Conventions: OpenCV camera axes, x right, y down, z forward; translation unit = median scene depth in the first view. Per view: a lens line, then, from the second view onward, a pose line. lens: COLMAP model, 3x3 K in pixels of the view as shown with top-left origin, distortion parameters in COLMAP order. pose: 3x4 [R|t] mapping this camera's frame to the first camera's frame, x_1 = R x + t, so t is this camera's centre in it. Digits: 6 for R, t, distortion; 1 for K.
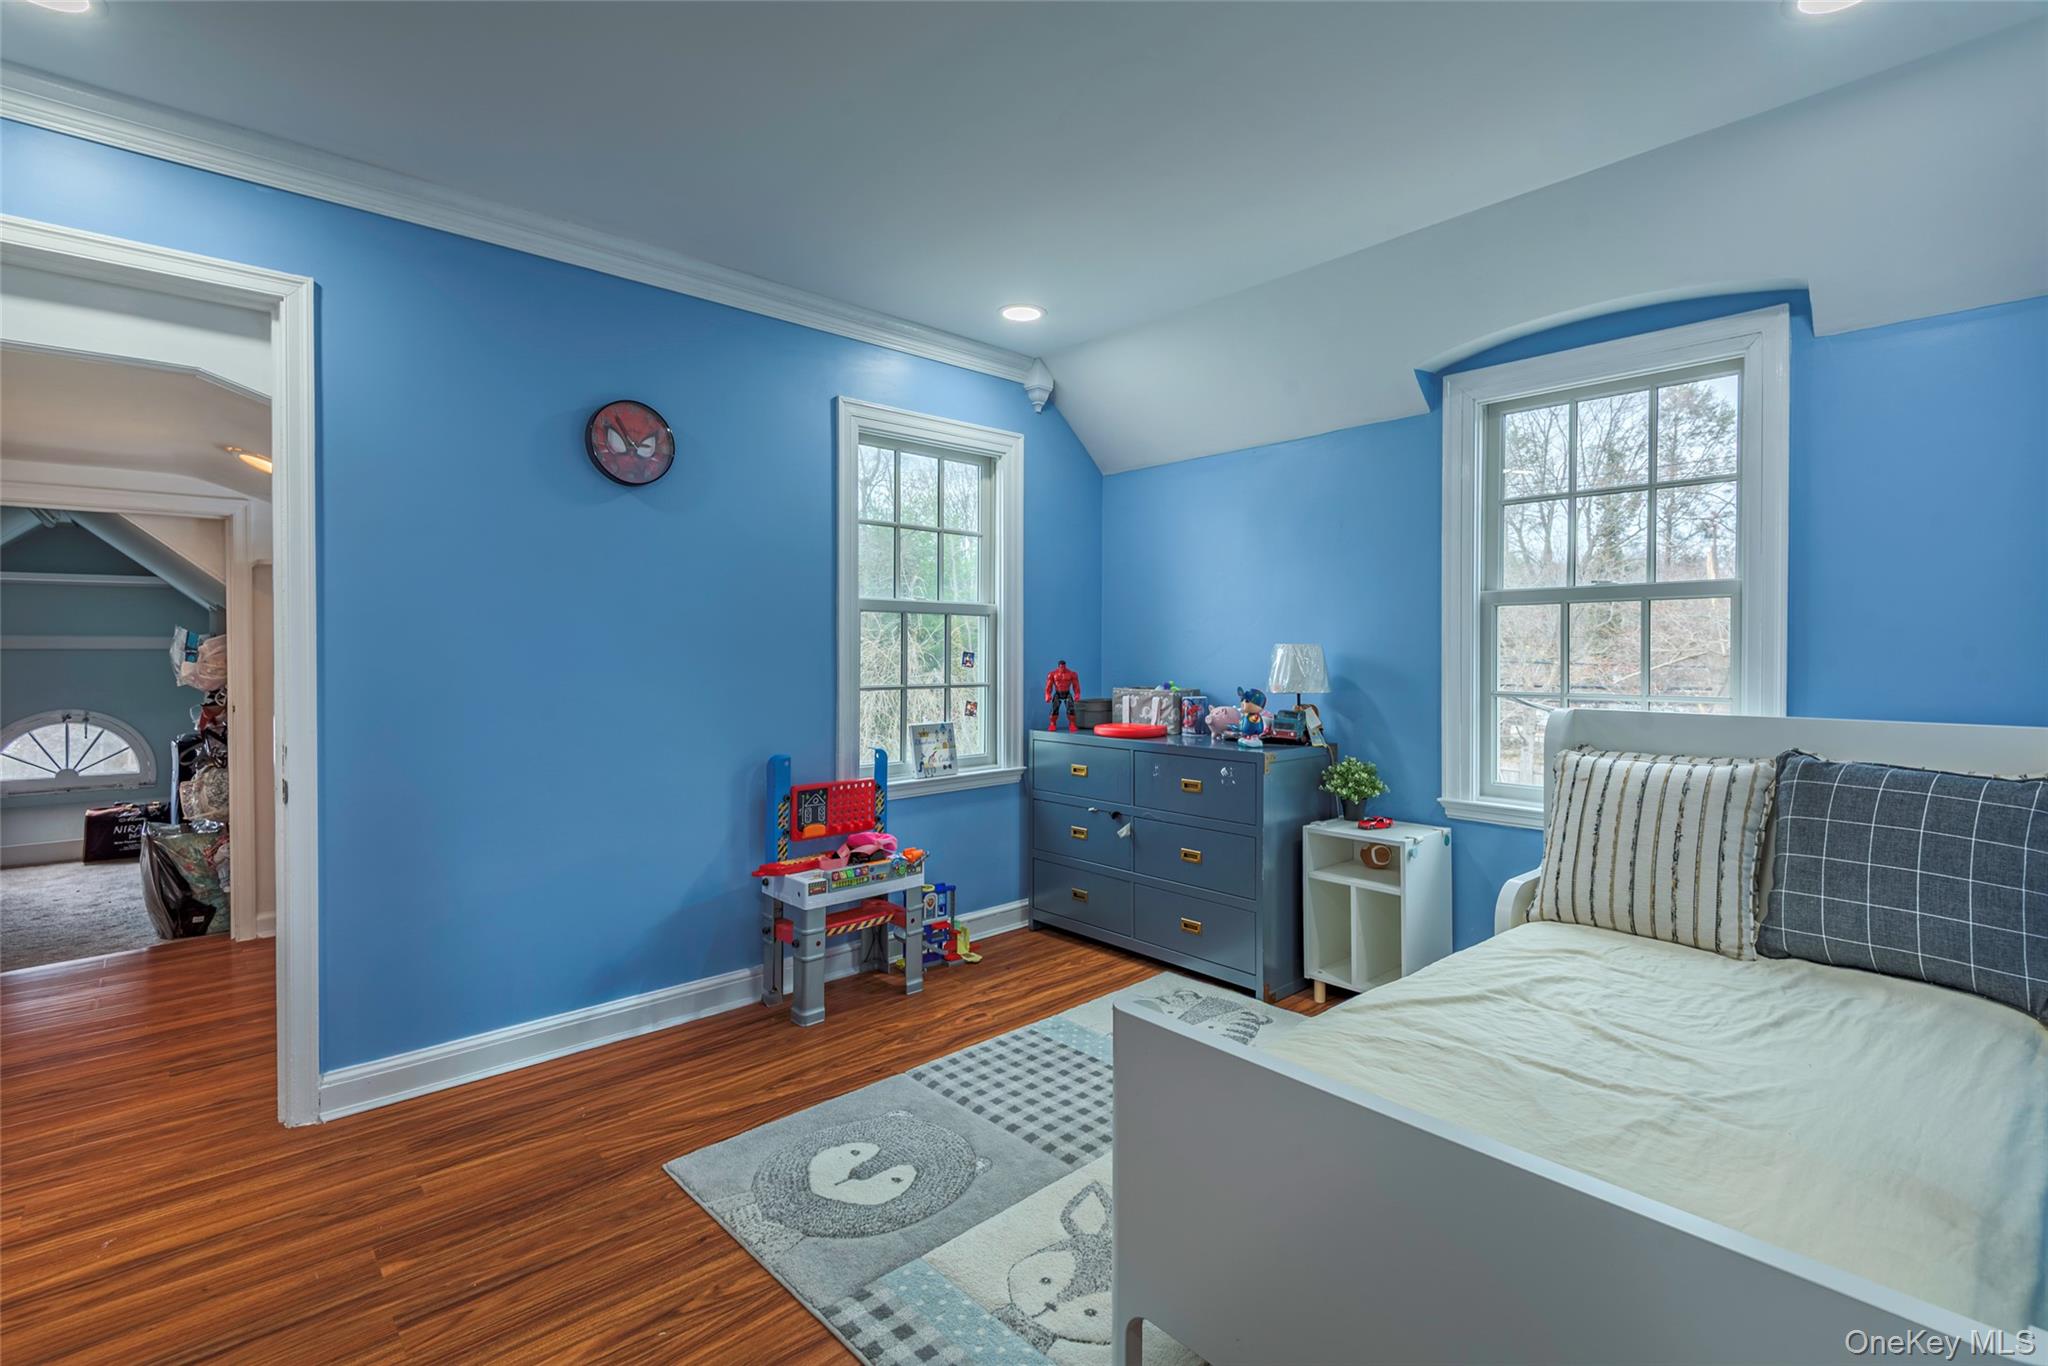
lens RADIAL K [[943.8, 0, 1025.5], [0, 943.8, 658.5], [0, 0, 1]] dist [0.043072, -0.027123]
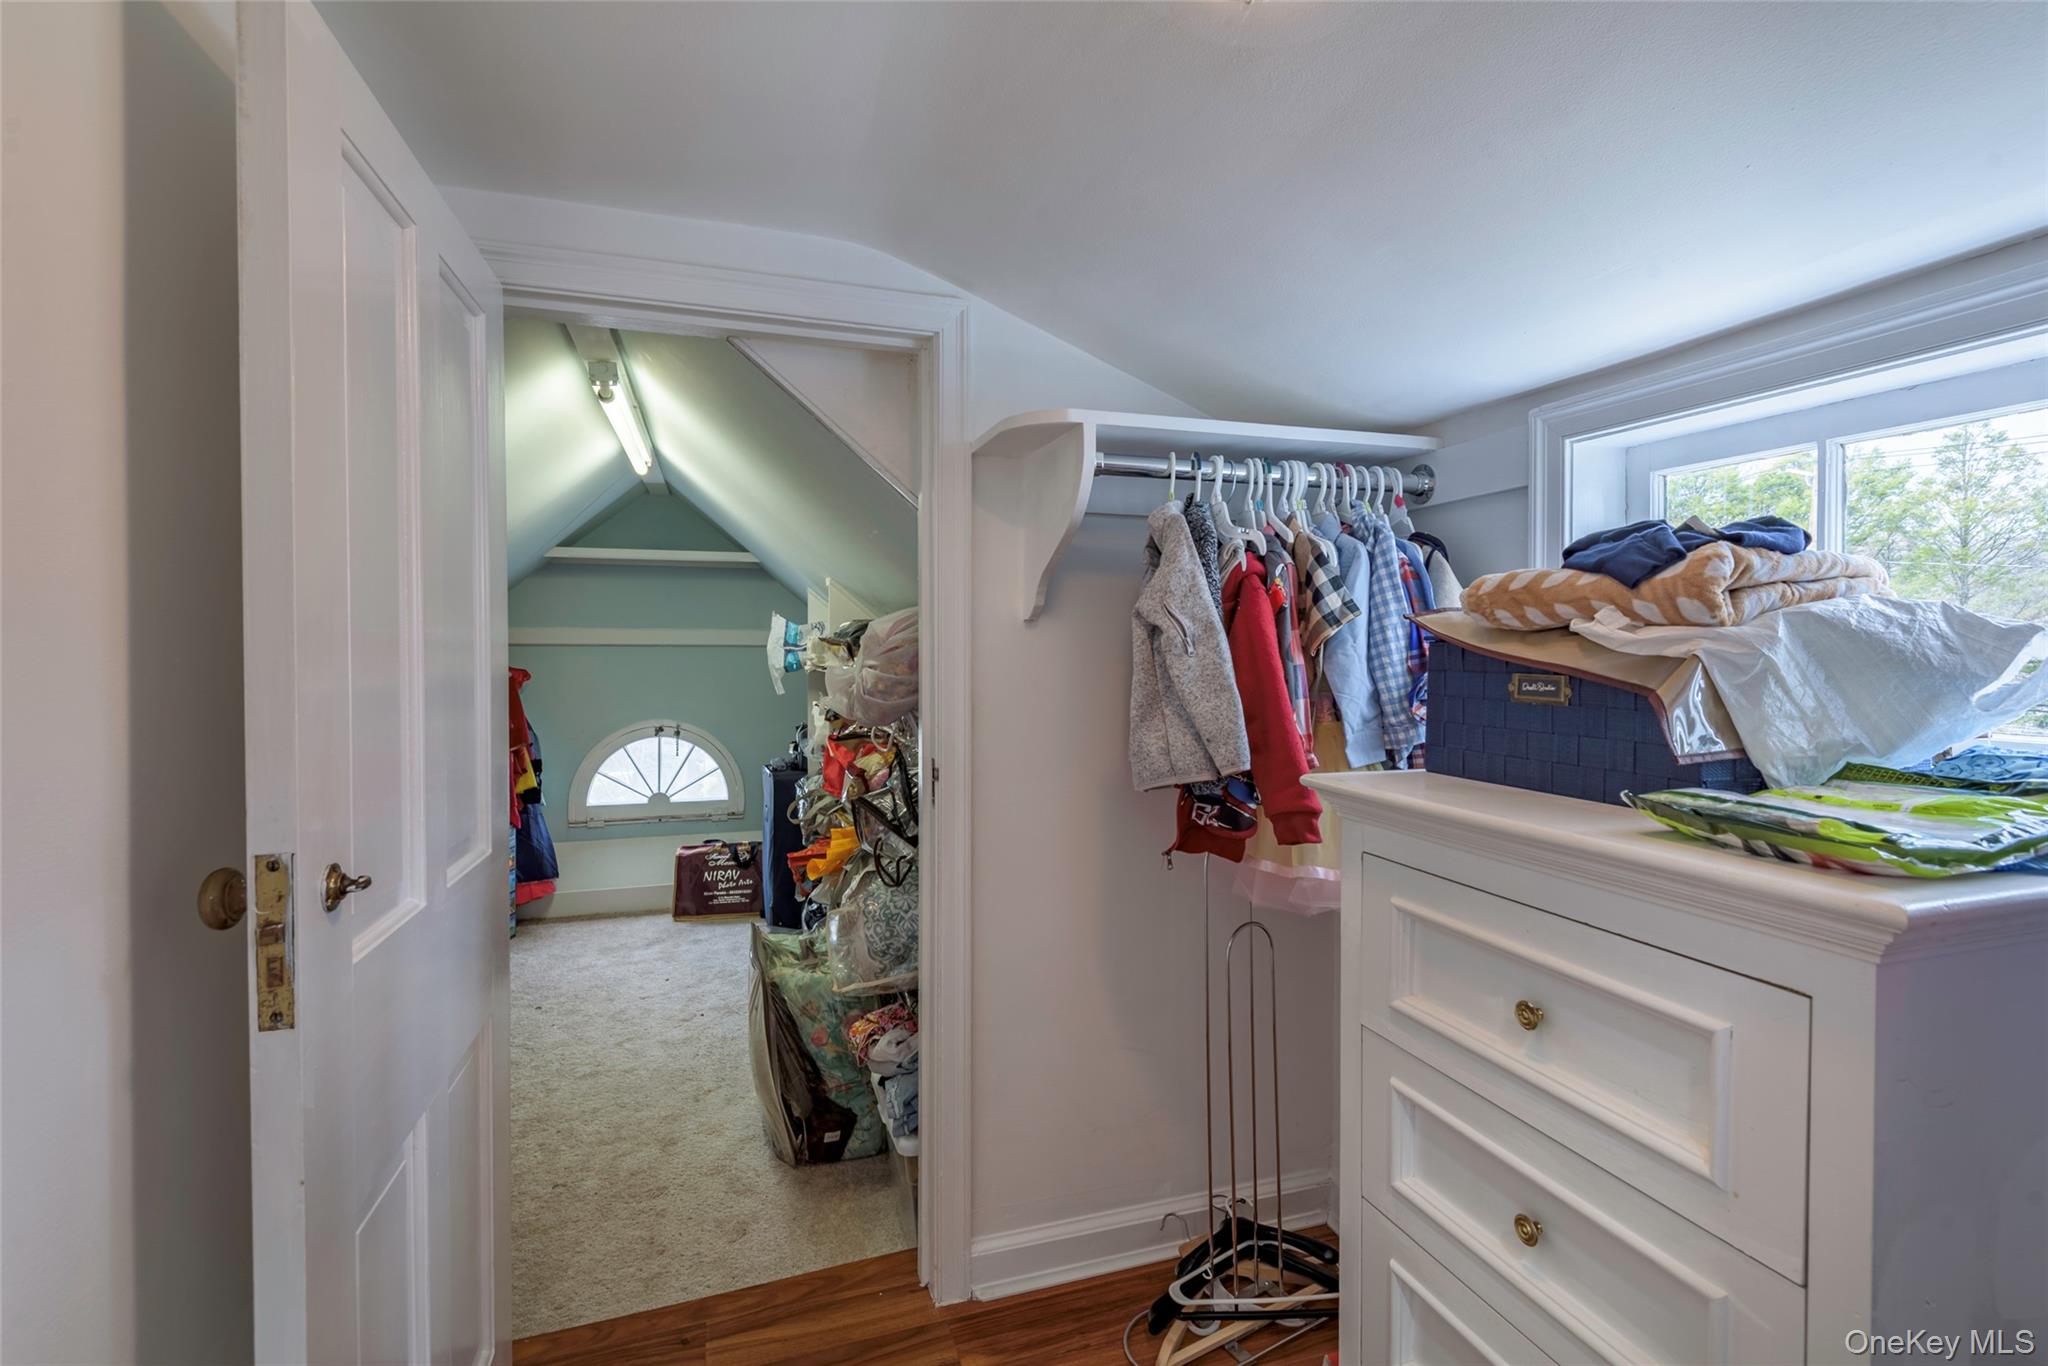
lens RADIAL K [[943.8, 0, 1025.5], [0, 943.8, 658.5], [0, 0, 1]] dist [0.043072, -0.027123]
pose [[0.911715, 0.002028, -0.410819, -0.387535], [-0.002777, 0.999995, -0.001229, -0.000050], [0.410814, 0.002261, 0.911716, 0.395282]]
